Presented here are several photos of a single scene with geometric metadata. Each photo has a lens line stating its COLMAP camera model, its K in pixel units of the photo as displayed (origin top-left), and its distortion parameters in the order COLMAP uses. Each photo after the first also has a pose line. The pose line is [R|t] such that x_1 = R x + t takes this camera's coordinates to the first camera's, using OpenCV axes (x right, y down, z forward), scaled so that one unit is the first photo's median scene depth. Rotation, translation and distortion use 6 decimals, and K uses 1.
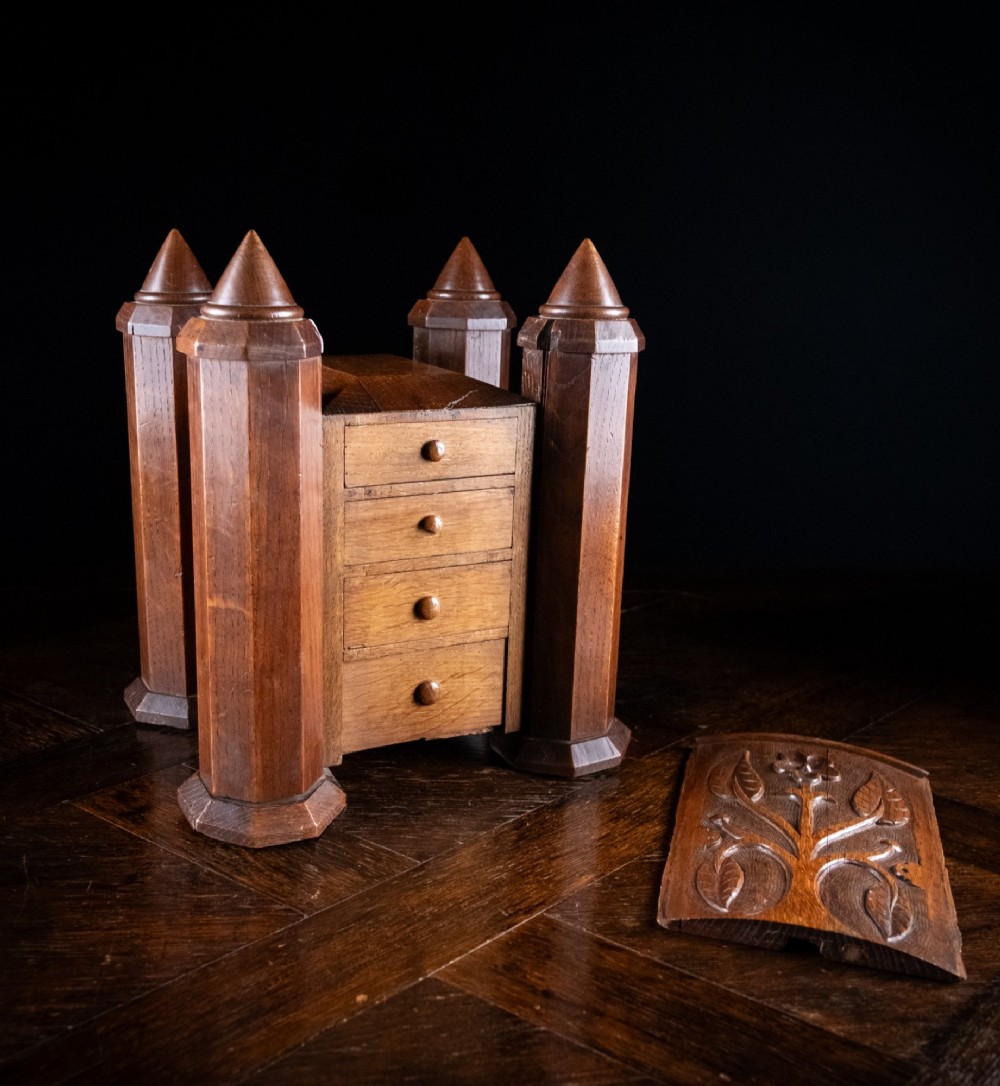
lens RADIAL K [[1179.1, 0, 472.1], [0, 1179.1, 529.7], [0, 0, 1]] dist [-0.035800, 0.000000]
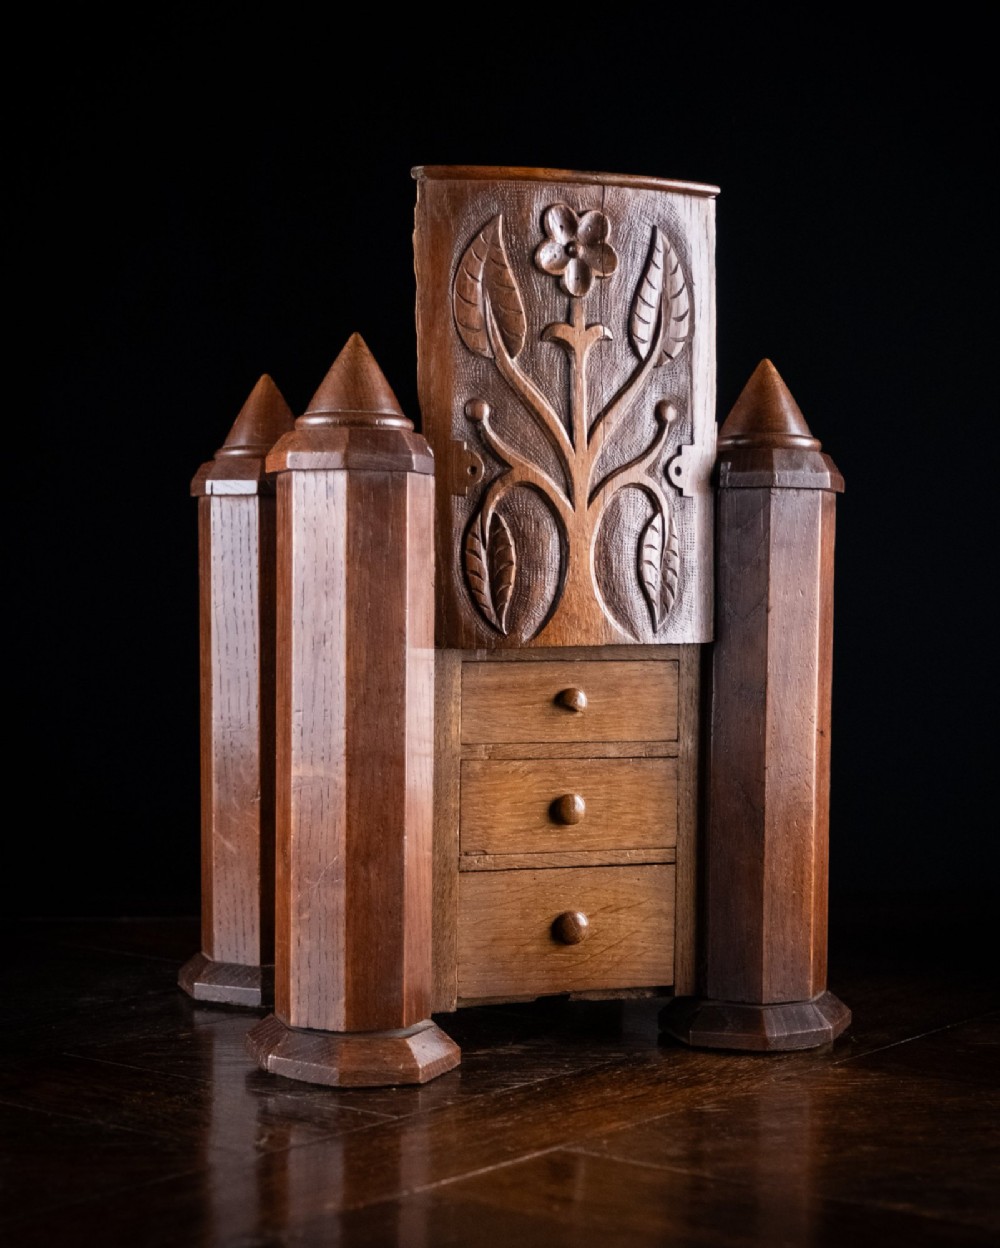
lens RADIAL K [[2026.7, 0, 522.0], [0, 2026.7, 712.4], [0, 0, 1]] dist [-0.054120, 0.000000]
pose [[0.994057, -0.014349, -0.107912, 0.079205], [-0.008532, 0.977956, -0.208636, 0.288636], [0.108527, 0.208316, 0.972022, -0.329002]]
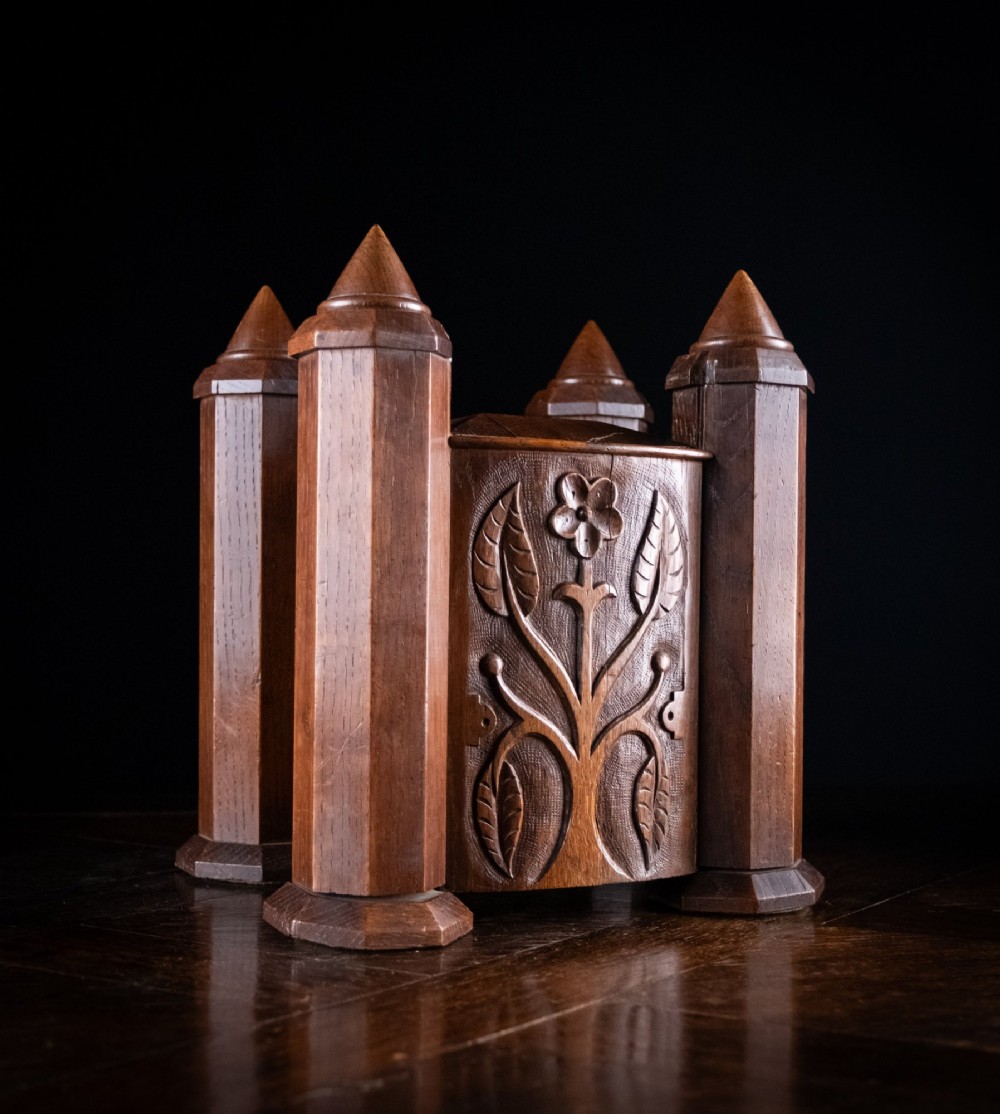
lens RADIAL K [[1668.0, 0, 501.4], [0, 1668.0, 591.9], [0, 0, 1]] dist [-0.076215, 0.000000]
pose [[0.999691, -0.018872, -0.016175, -0.066811], [0.013823, 0.962980, -0.269220, 0.321244], [0.020657, 0.268913, 0.962943, -0.136722]]
